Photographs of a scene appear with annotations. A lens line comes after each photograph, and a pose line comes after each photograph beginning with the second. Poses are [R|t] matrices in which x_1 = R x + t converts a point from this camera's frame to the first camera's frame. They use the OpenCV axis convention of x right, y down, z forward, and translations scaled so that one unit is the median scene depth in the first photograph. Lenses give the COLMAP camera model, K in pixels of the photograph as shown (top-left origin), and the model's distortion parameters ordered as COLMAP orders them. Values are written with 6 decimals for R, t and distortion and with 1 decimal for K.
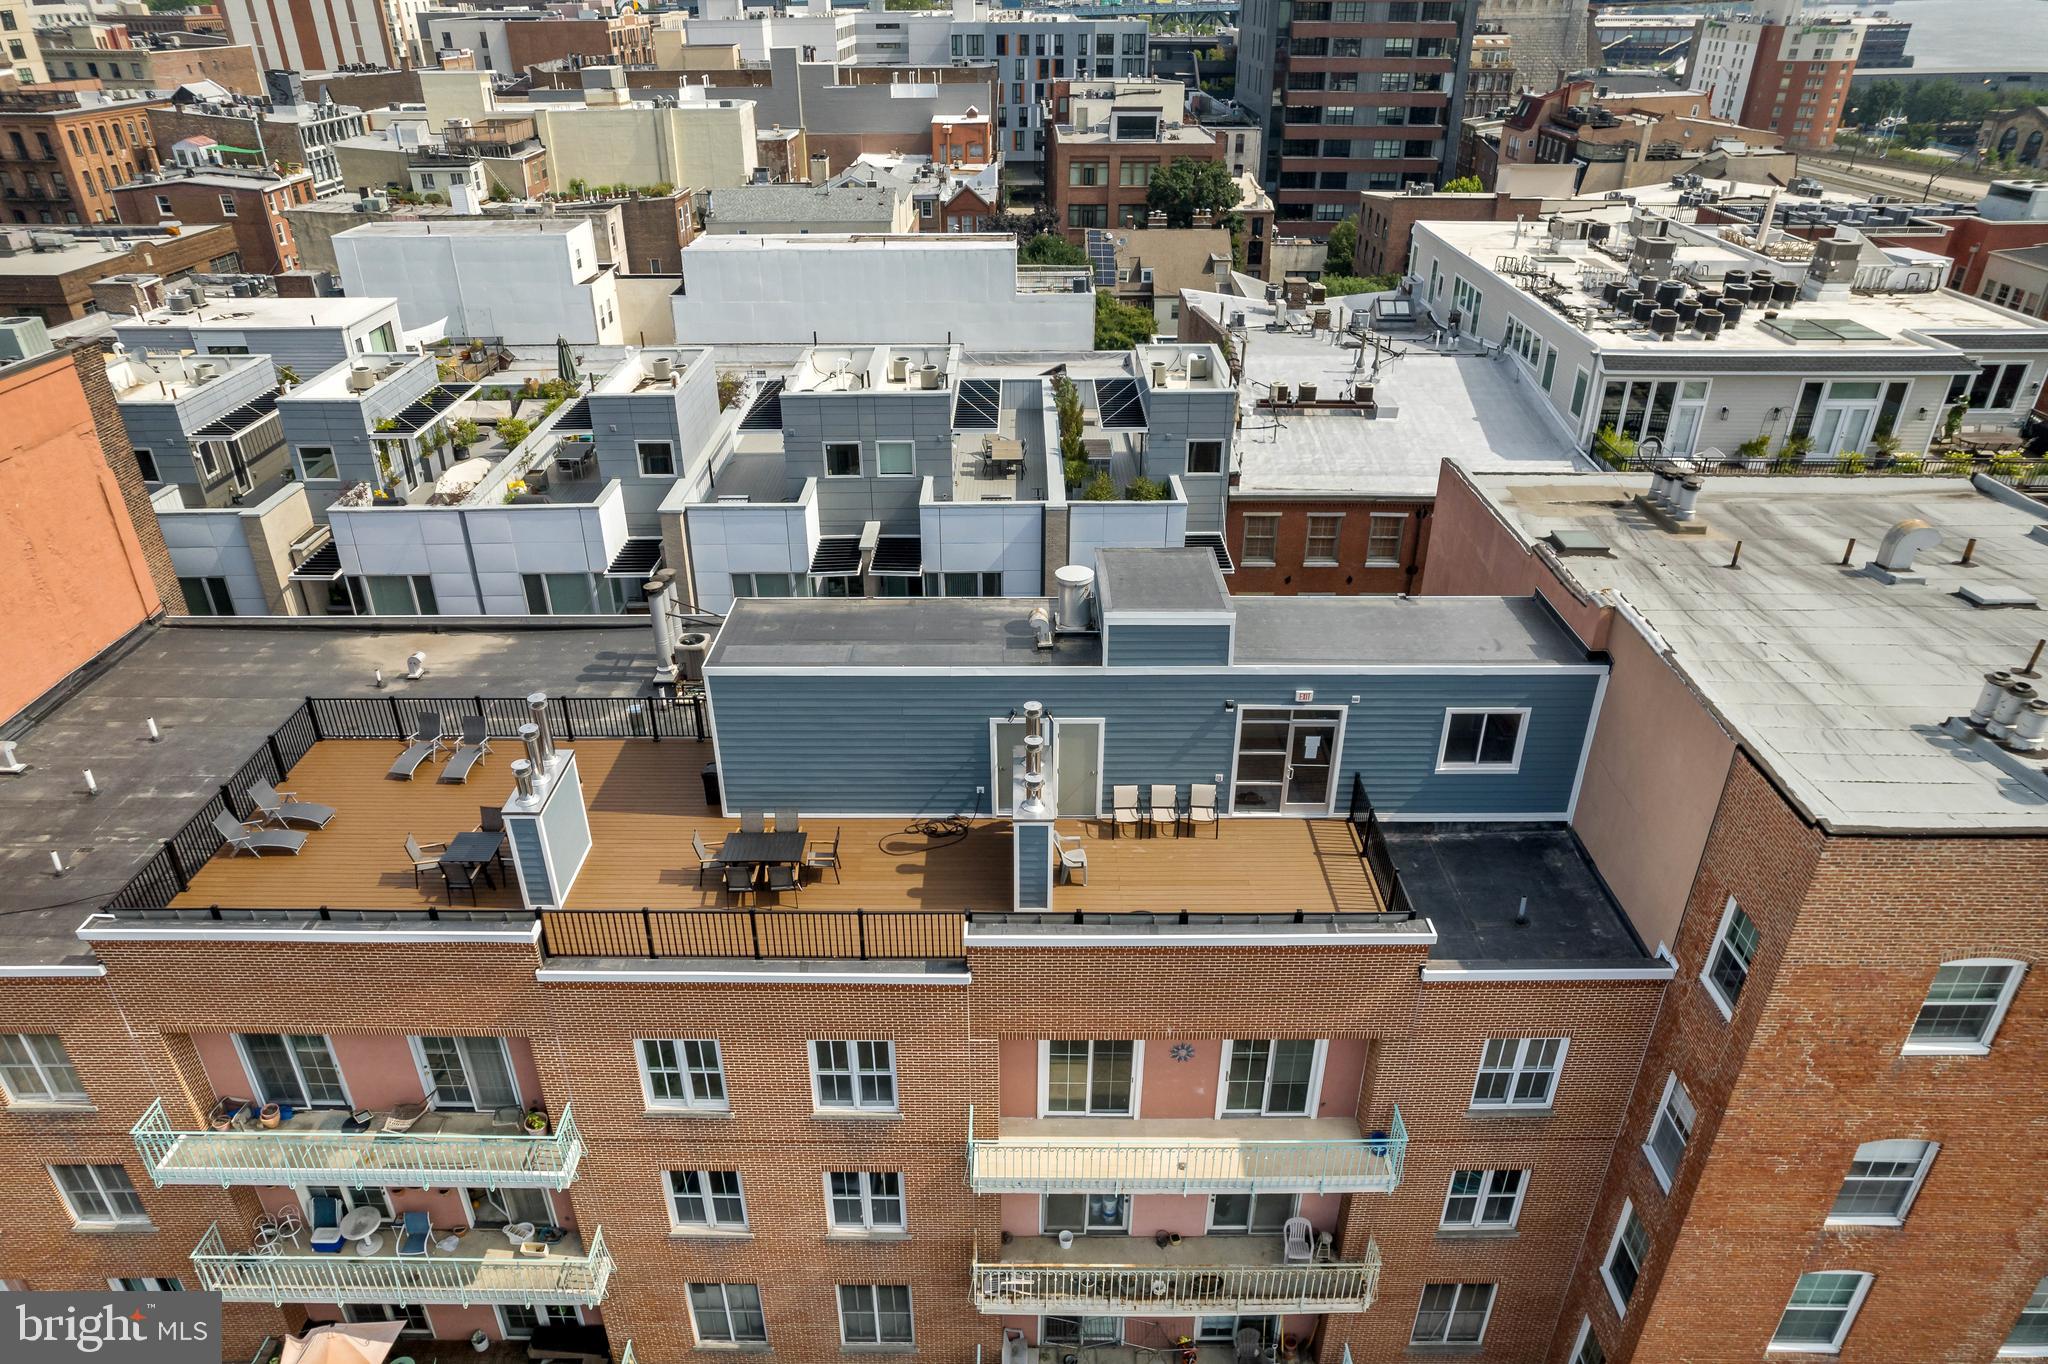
lens RADIAL K [[1321.1, 0, 1048.7], [0, 1321.1, 683.3], [0, 0, 1]] dist [-0.065481, 0.067693]
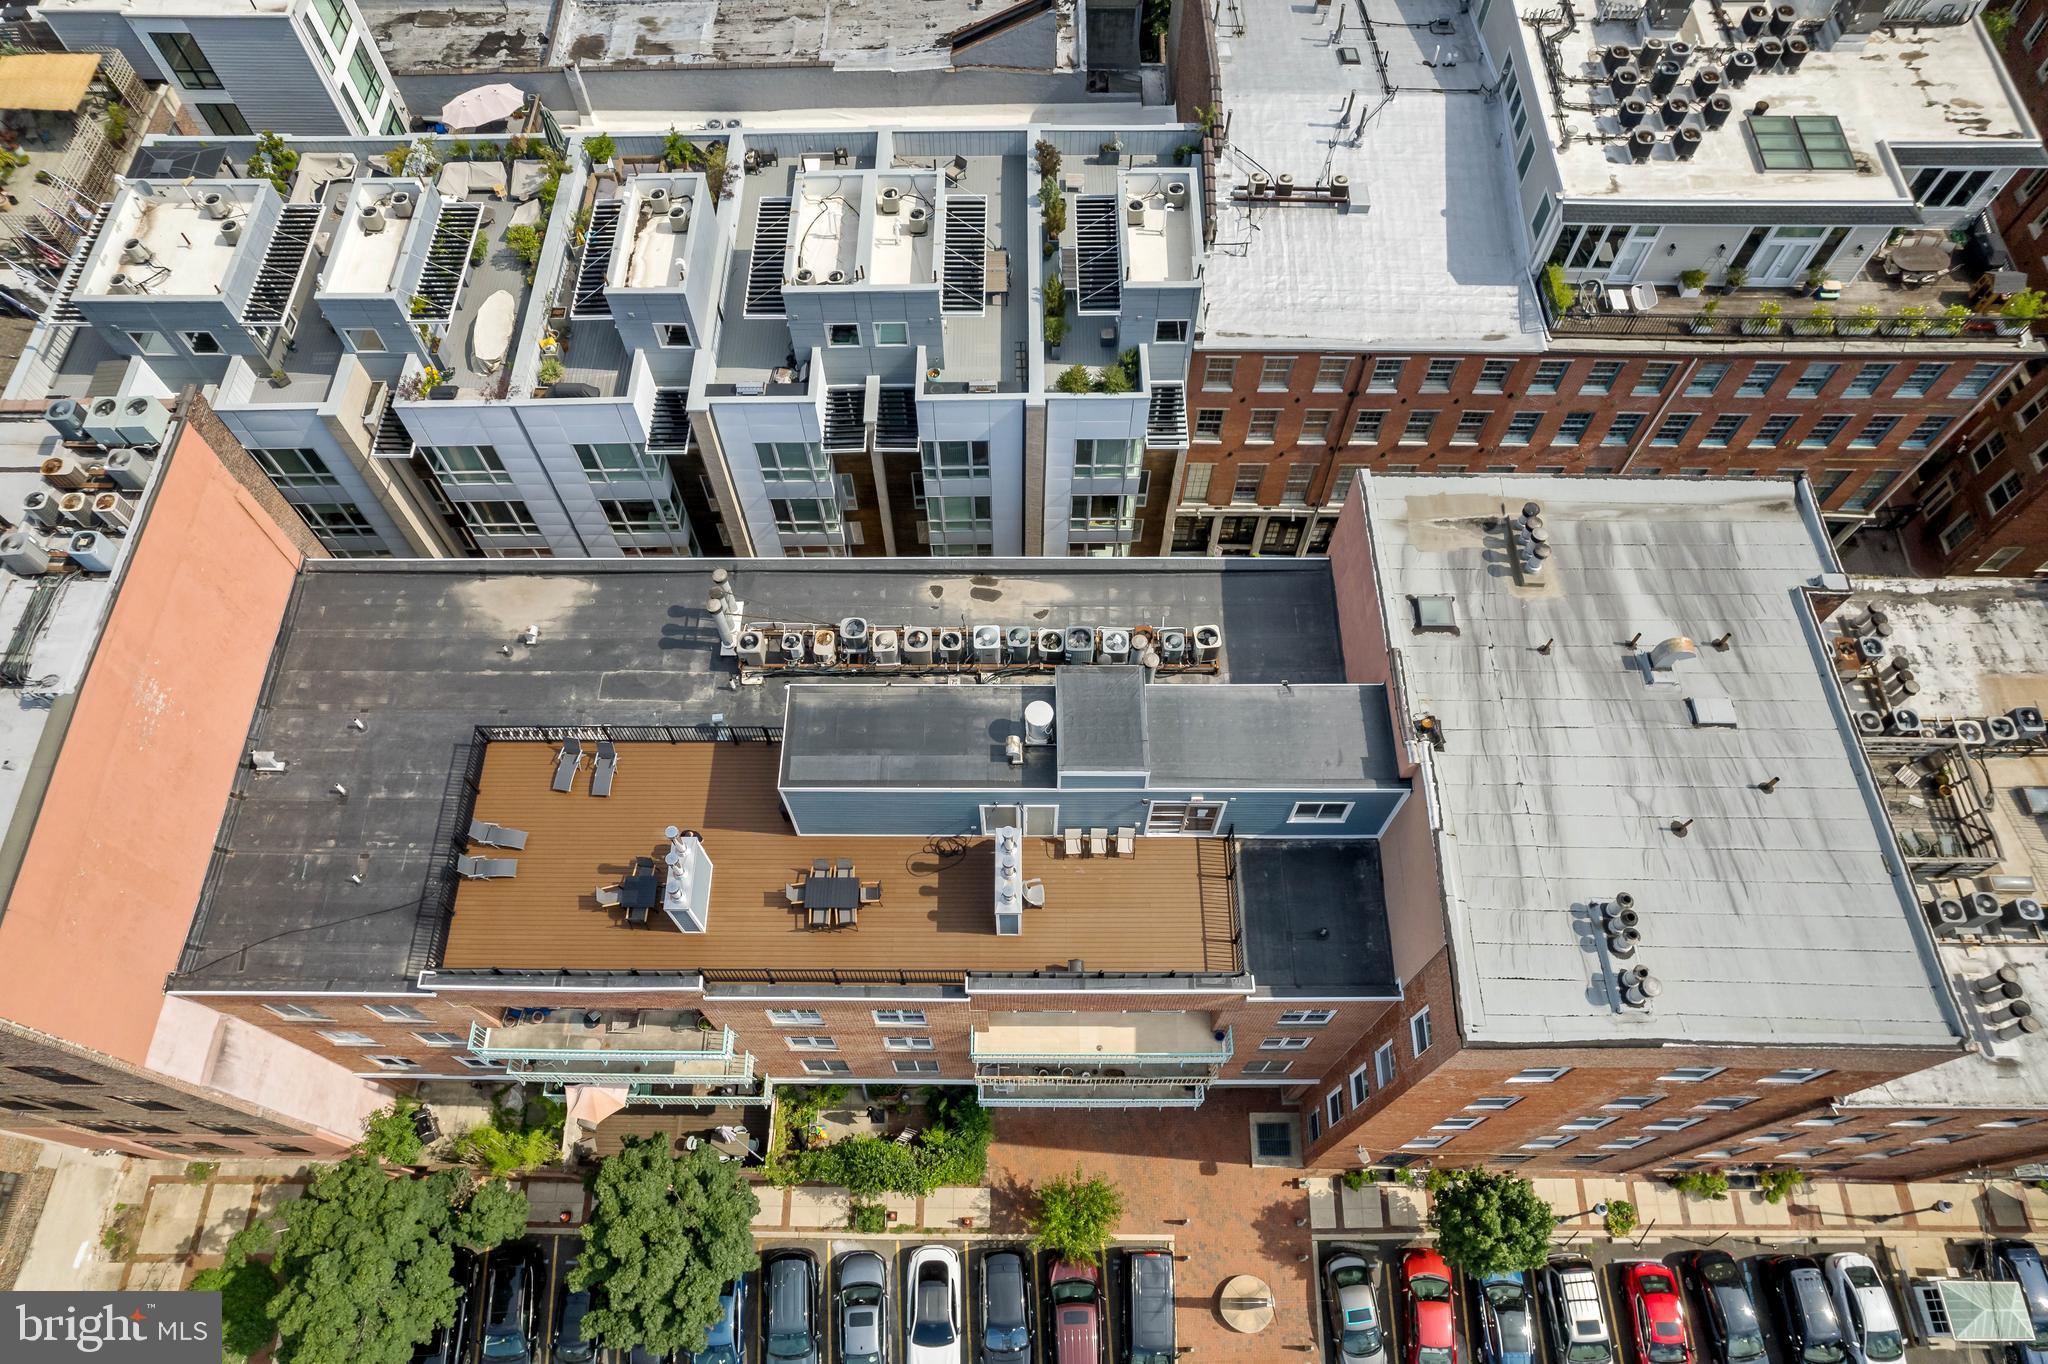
lens RADIAL K [[1320.6, 0, 1062.8], [0, 1320.6, 682.4], [0, 0, 1]] dist [-0.056367, 0.066676]
pose [[0.999842, 0.010732, 0.014136, 0.015812], [-0.016672, 0.841026, 0.540738, -0.546640], [-0.006085, -0.540889, 0.841072, -0.089568]]
